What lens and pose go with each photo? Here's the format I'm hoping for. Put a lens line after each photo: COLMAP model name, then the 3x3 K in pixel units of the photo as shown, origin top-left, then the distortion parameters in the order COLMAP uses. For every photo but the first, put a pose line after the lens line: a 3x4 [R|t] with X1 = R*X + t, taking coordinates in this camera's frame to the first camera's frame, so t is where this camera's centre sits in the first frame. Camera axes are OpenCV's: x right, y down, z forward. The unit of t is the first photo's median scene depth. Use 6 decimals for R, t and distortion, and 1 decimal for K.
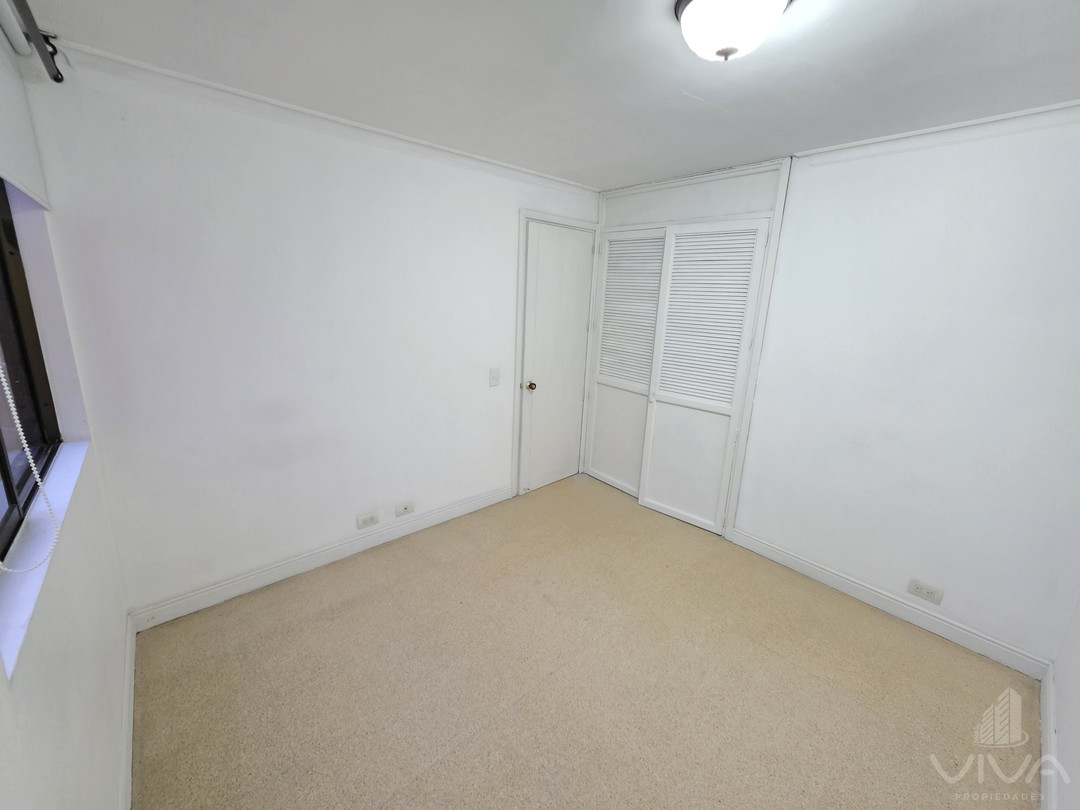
lens RADIAL K [[432.3, 0, 532.1], [0, 432.3, 391.3], [0, 0, 1]] dist [0.004150, 0.000133]
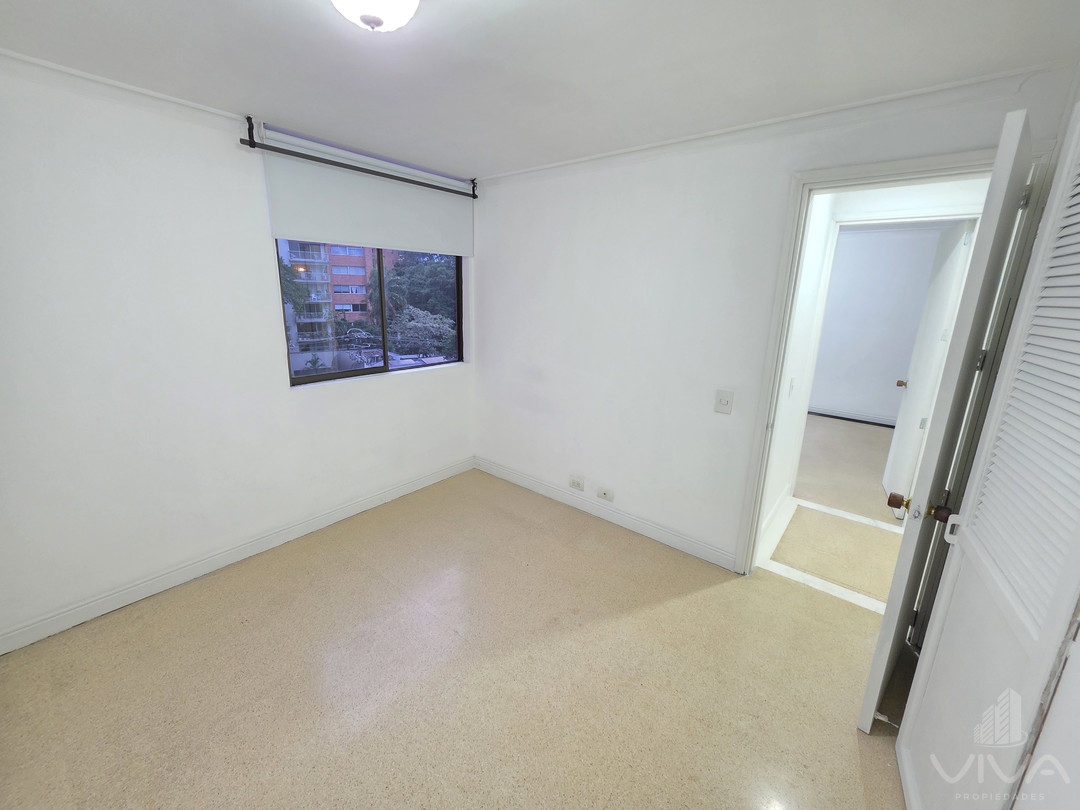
lens RADIAL K [[432.3, 0, 532.1], [0, 432.3, 391.3], [0, 0, 1]] dist [0.004150, 0.000133]
pose [[0.159006, 0.190593, -0.968706, 0.712502], [-0.240703, 0.959065, 0.149186, -0.096789], [0.957486, 0.209449, 0.198373, 0.588937]]
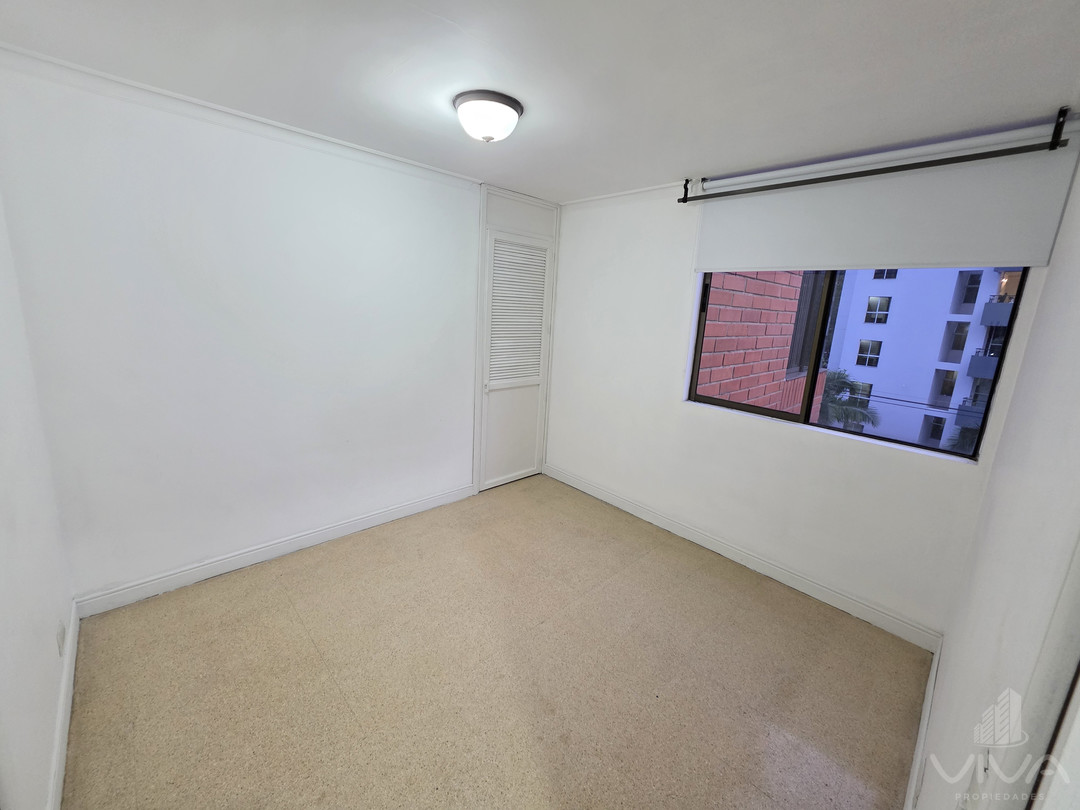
lens RADIAL K [[432.3, 0, 532.1], [0, 432.3, 391.3], [0, 0, 1]] dist [0.004150, 0.000133]
pose [[-0.995356, -0.083861, -0.047271, 0.125480], [-0.095951, 0.903926, 0.416788, -0.275895], [0.007778, 0.419388, -0.907774, 1.260120]]
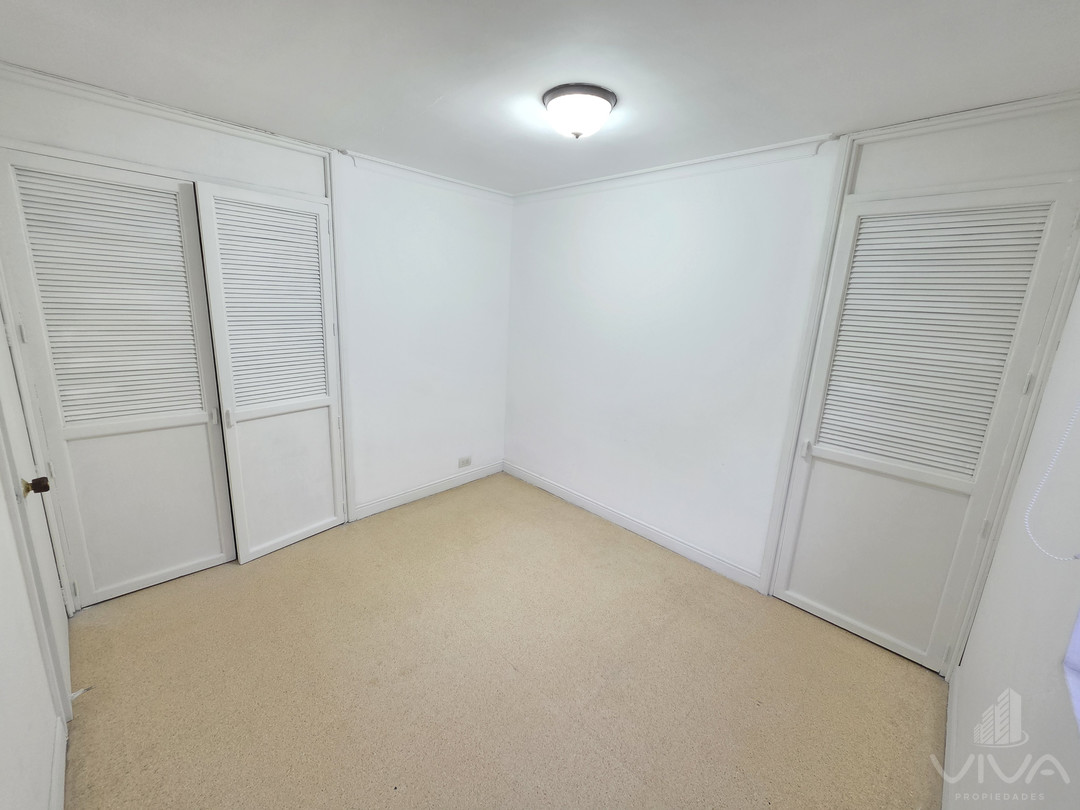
lens RADIAL K [[432.3, 0, 532.1], [0, 432.3, 391.3], [0, 0, 1]] dist [0.004150, 0.000133]
pose [[-0.065202, -0.256183, 0.964427, -0.542202], [0.180595, 0.947494, 0.263895, -0.160051], [-0.981394, 0.191377, -0.015513, 0.598199]]
